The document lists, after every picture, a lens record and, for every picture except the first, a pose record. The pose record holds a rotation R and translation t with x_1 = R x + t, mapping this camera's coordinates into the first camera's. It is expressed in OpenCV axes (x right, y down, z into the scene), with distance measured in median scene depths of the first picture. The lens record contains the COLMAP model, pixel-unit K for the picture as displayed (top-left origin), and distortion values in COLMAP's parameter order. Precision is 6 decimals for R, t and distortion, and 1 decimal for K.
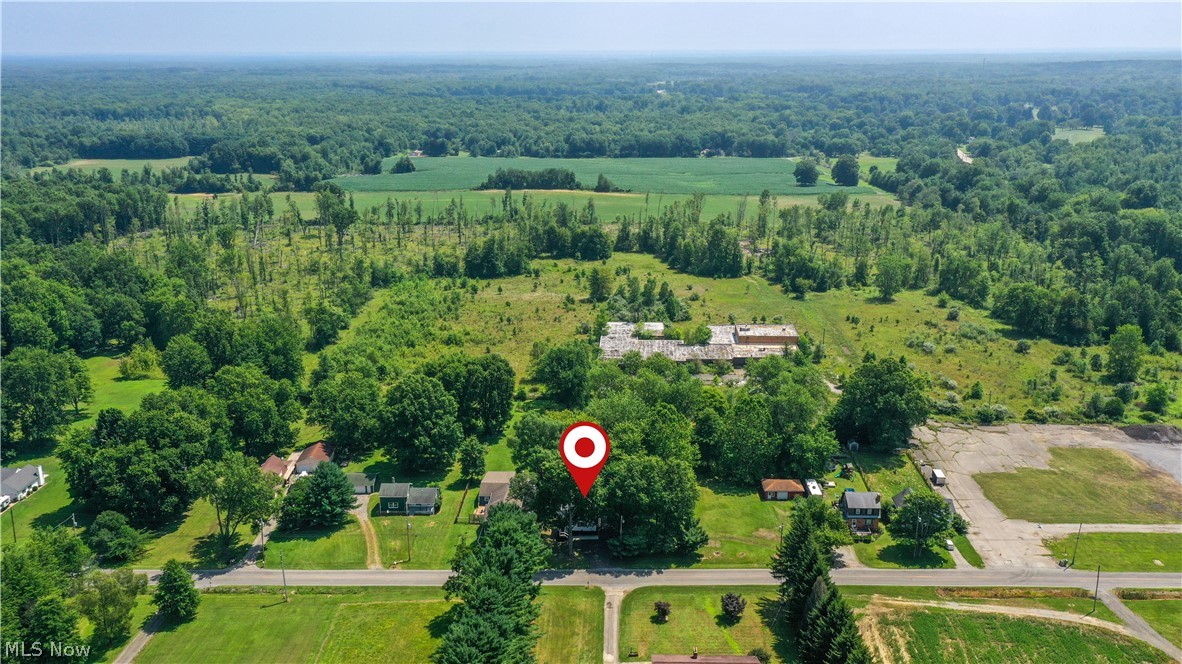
lens RADIAL K [[932.4, 0, 590.9], [0, 932.4, 332.5], [0, 0, 1]] dist [0.016338, 0.004901]
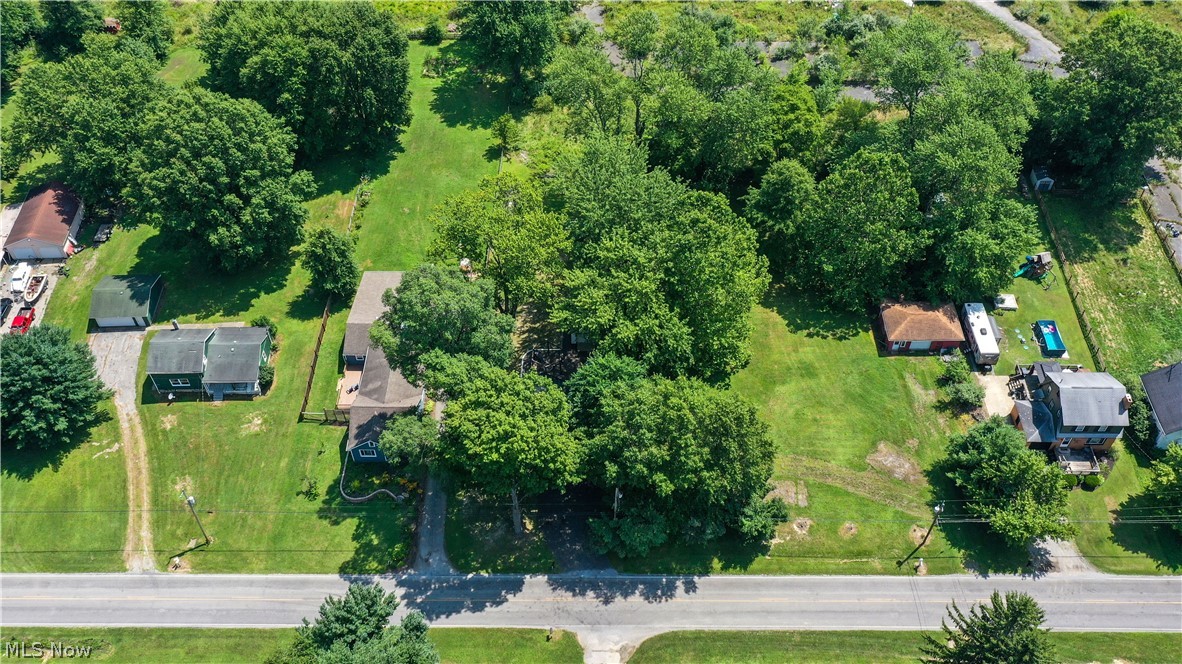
lens RADIAL K [[1092.1, 0, 593.4], [0, 1092.1, 331.3], [0, 0, 1]] dist [0.016067, 0.000000]
pose [[0.999768, -0.018455, 0.011132, 0.014273], [0.010295, 0.862713, 0.505589, -0.150419], [-0.018934, -0.505357, 0.862703, 0.488761]]
